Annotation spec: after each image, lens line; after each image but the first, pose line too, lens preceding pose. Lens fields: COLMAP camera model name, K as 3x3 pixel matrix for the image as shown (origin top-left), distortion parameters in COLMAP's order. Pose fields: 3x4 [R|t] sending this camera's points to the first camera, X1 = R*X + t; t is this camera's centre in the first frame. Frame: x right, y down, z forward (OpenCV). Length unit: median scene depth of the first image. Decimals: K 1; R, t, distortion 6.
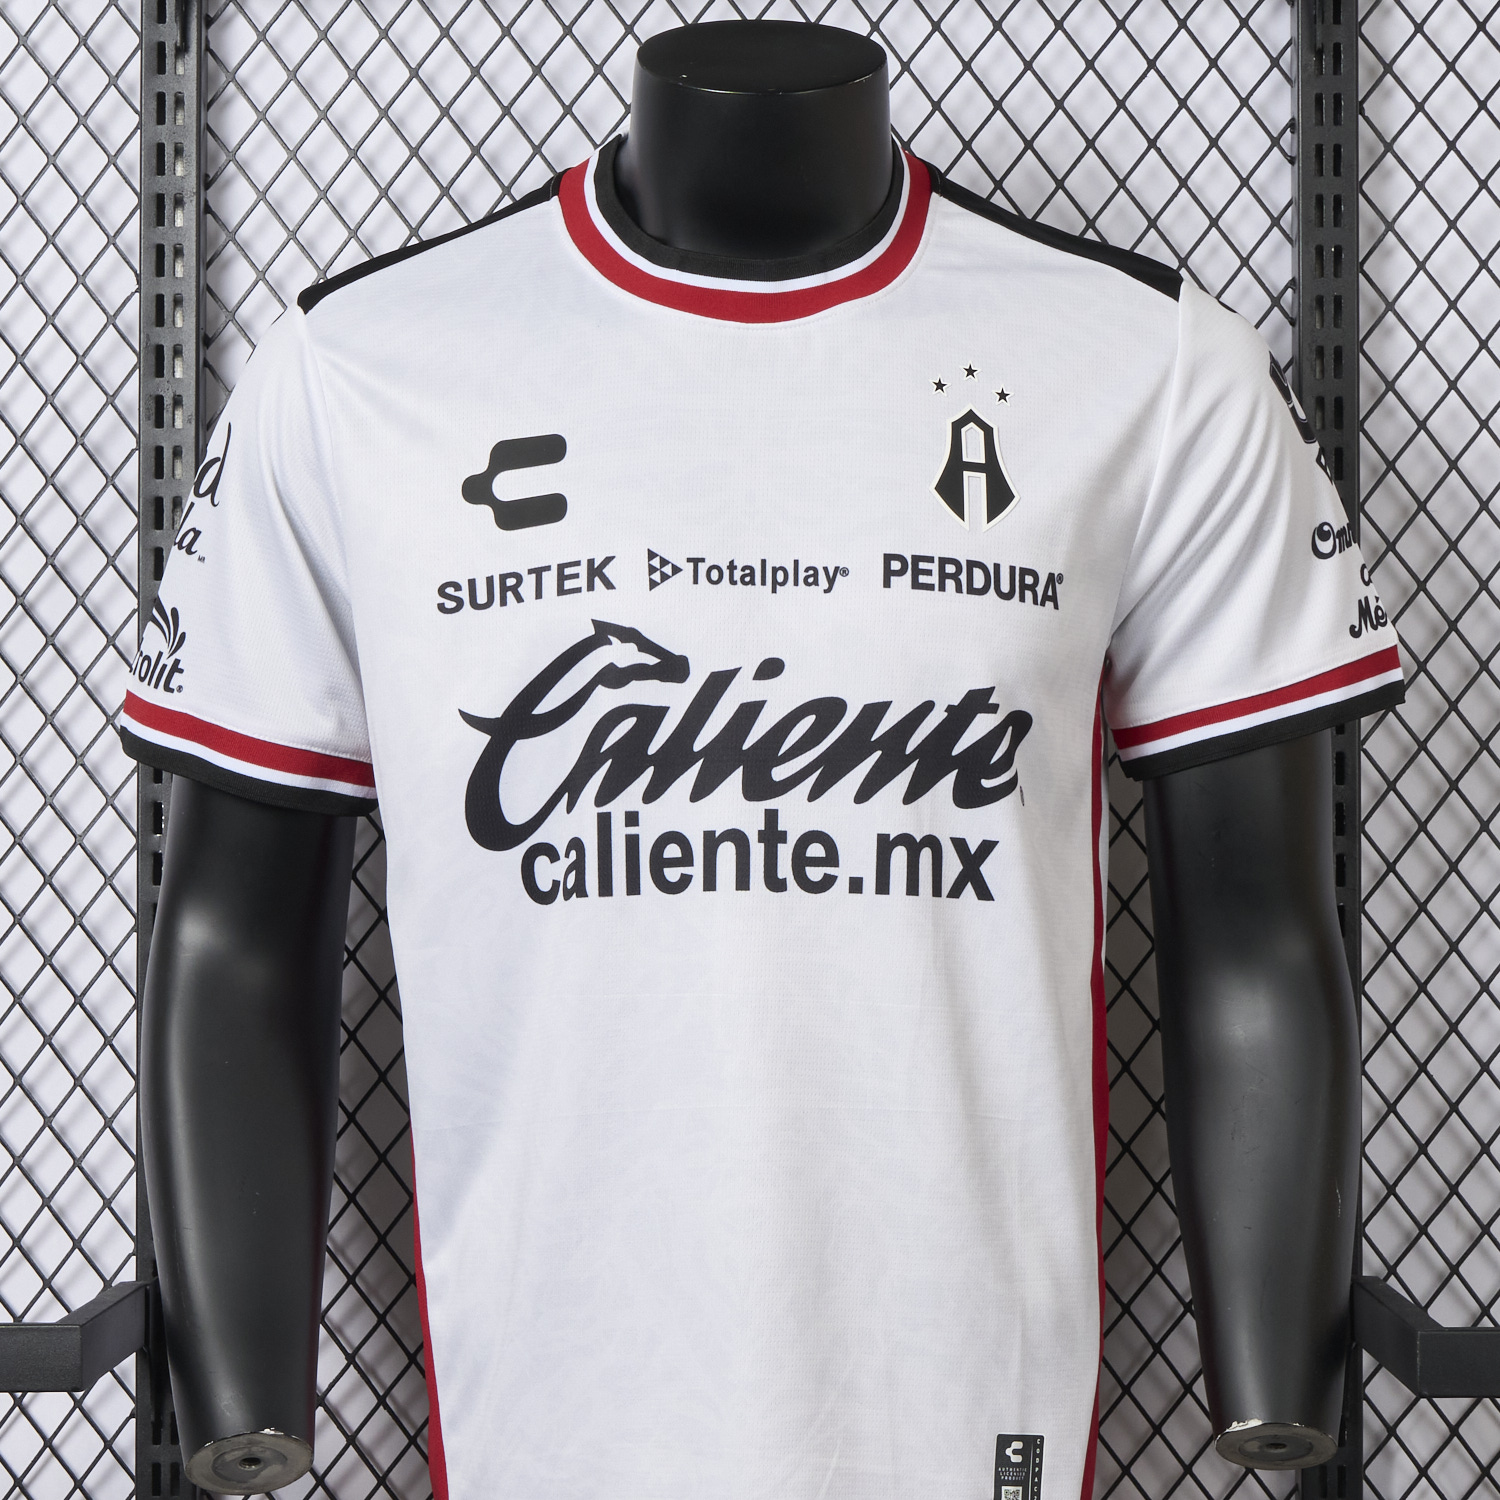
lens RADIAL K [[3305.9, 0, 750.0], [0, 3305.9, 750.0], [0, 0, 1]] dist [-0.009193, -0.058713]
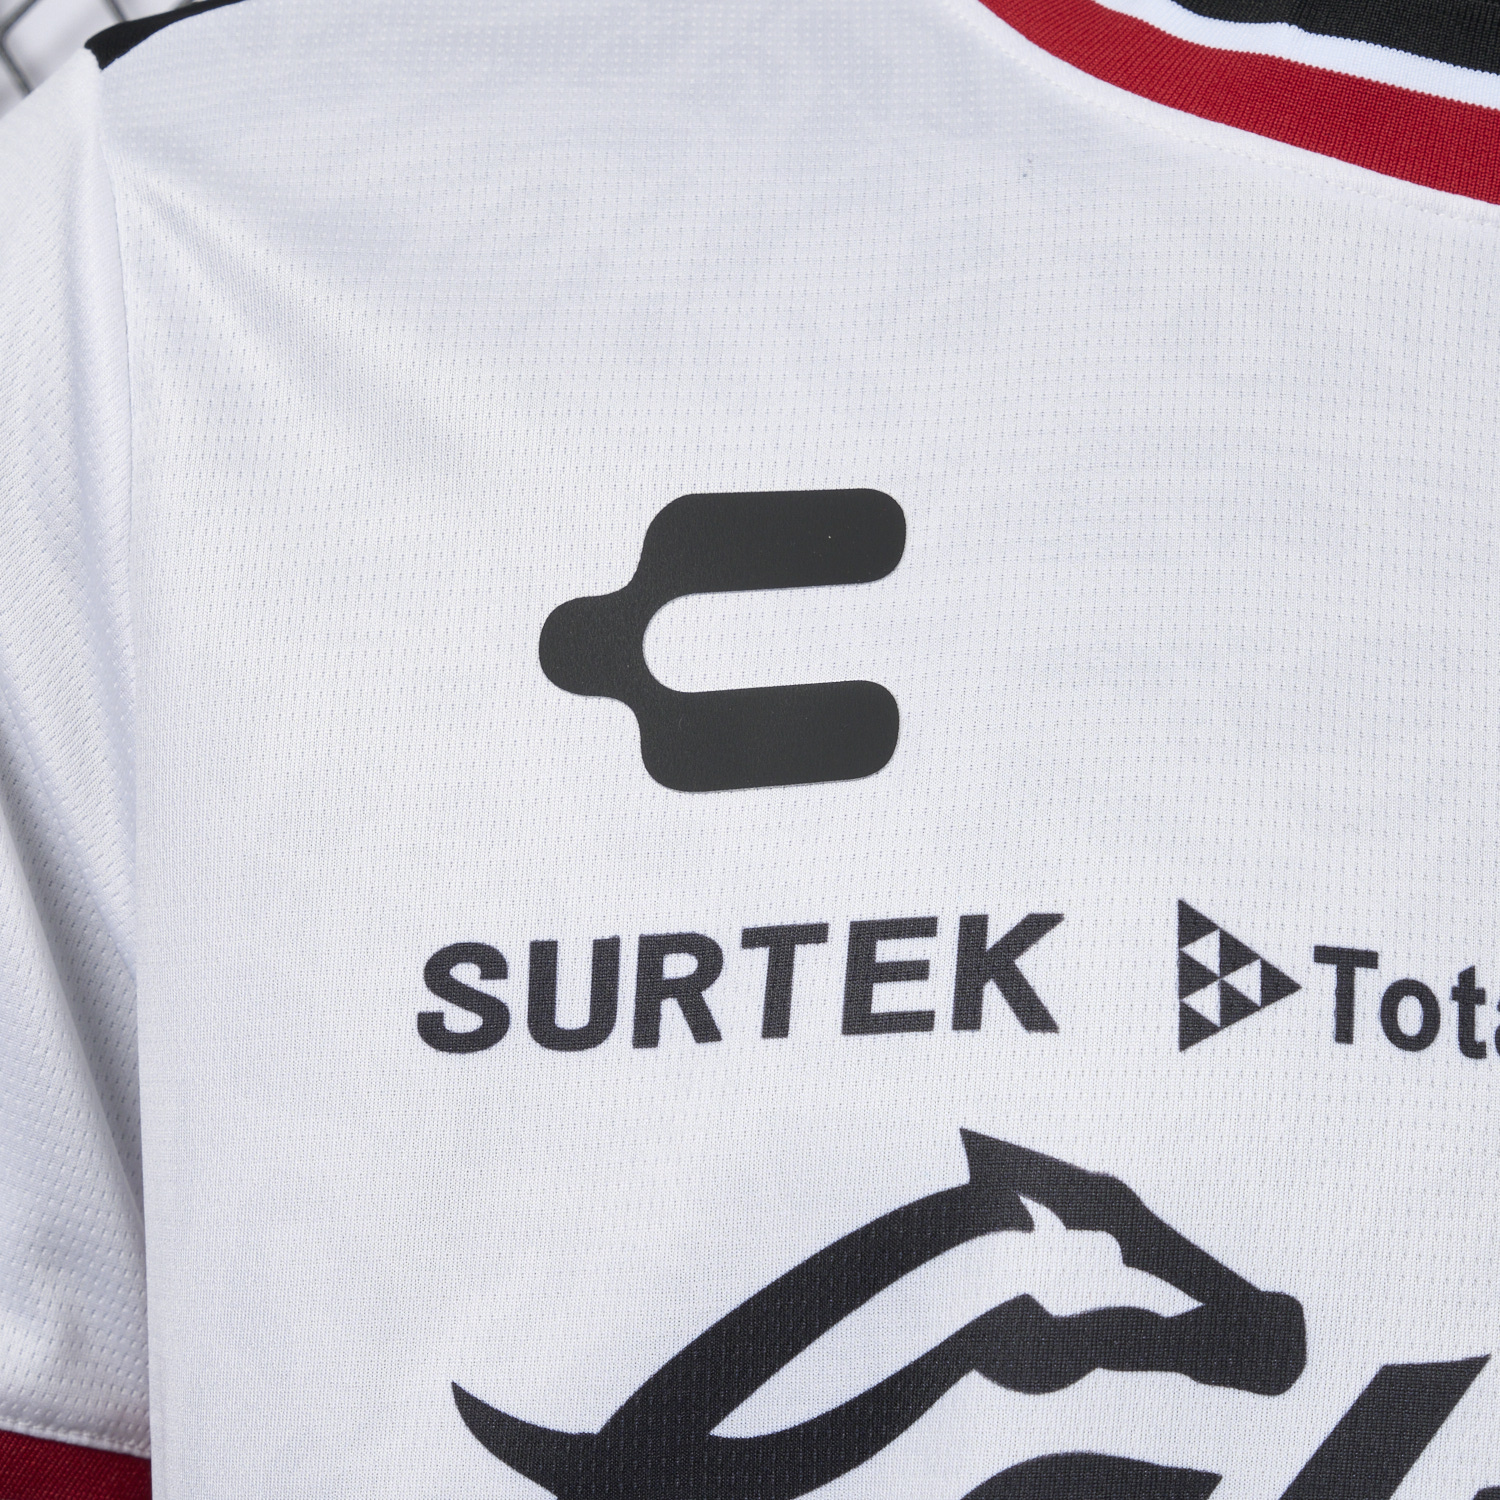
lens RADIAL K [[3305.9, 0, 750.0], [0, 3305.9, 750.0], [0, 0, 1]] dist [-0.009193, -0.058713]
pose [[0.994860, 0.099208, 0.020292, -0.074420], [-0.096682, 0.990180, -0.100973, -0.041160], [-0.030110, 0.098492, 0.994682, 0.712081]]
